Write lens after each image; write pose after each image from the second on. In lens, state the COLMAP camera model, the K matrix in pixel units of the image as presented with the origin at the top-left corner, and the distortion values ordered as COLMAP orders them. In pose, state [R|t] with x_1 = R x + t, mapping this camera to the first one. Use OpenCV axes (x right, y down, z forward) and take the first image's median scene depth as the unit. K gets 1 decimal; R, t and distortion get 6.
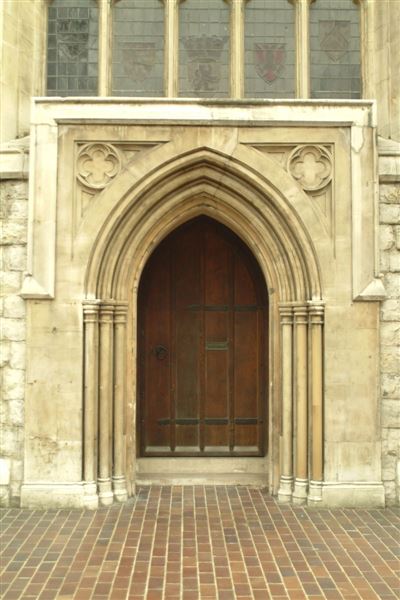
lens RADIAL K [[683.0, 0, 200.0], [0, 683.0, 300.0], [0, 0, 1]] dist [-0.008803, -0.008280]
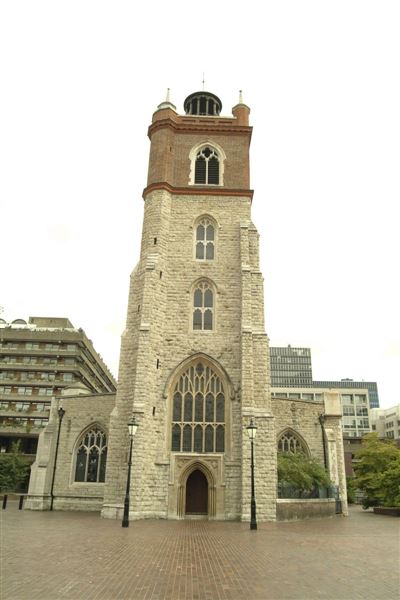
lens RADIAL K [[453.1, 0, 210.1], [0, 453.1, 299.1], [0, 0, 1]] dist [-0.059035, 0.006192]
pose [[0.999872, 0.015903, 0.001720, 0.091879], [-0.014257, 0.934801, -0.354885, -0.140518], [-0.007252, 0.354815, 0.934909, -3.501077]]
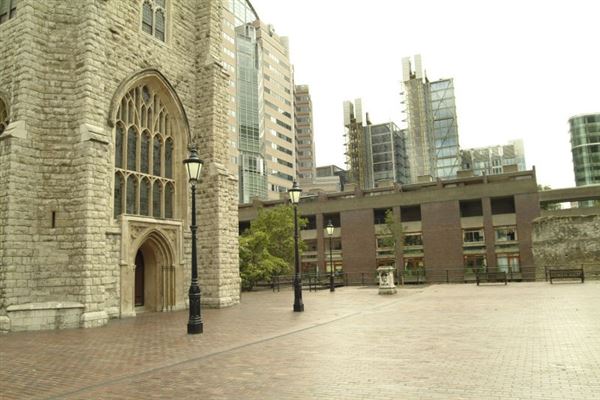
lens RADIAL K [[453.1, 0, 300.0], [0, 453.1, 200.0], [0, 0, 1]] dist [-0.059035, 0.006192]
pose [[0.491765, 0.107058, 0.864121, -1.999483], [0.005785, 0.991989, -0.126192, -0.042005], [-0.870708, 0.067056, 0.487207, -1.172749]]
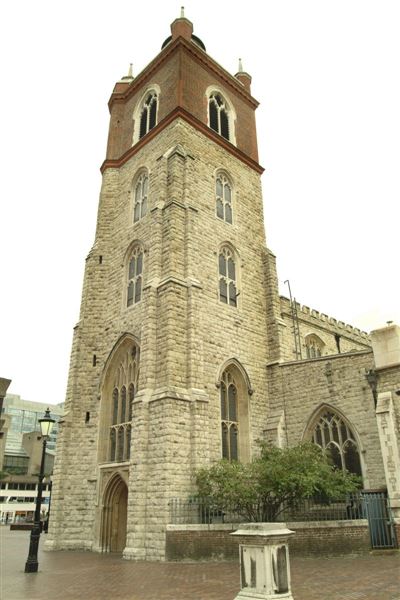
lens RADIAL K [[453.1, 0, 210.1], [0, 453.1, 299.1], [0, 0, 1]] dist [-0.059035, 0.006192]
pose [[0.686736, -0.322116, -0.651641, 2.922415], [0.049696, 0.915164, -0.400006, -0.041846], [0.725207, 0.242315, 0.644484, -0.864474]]
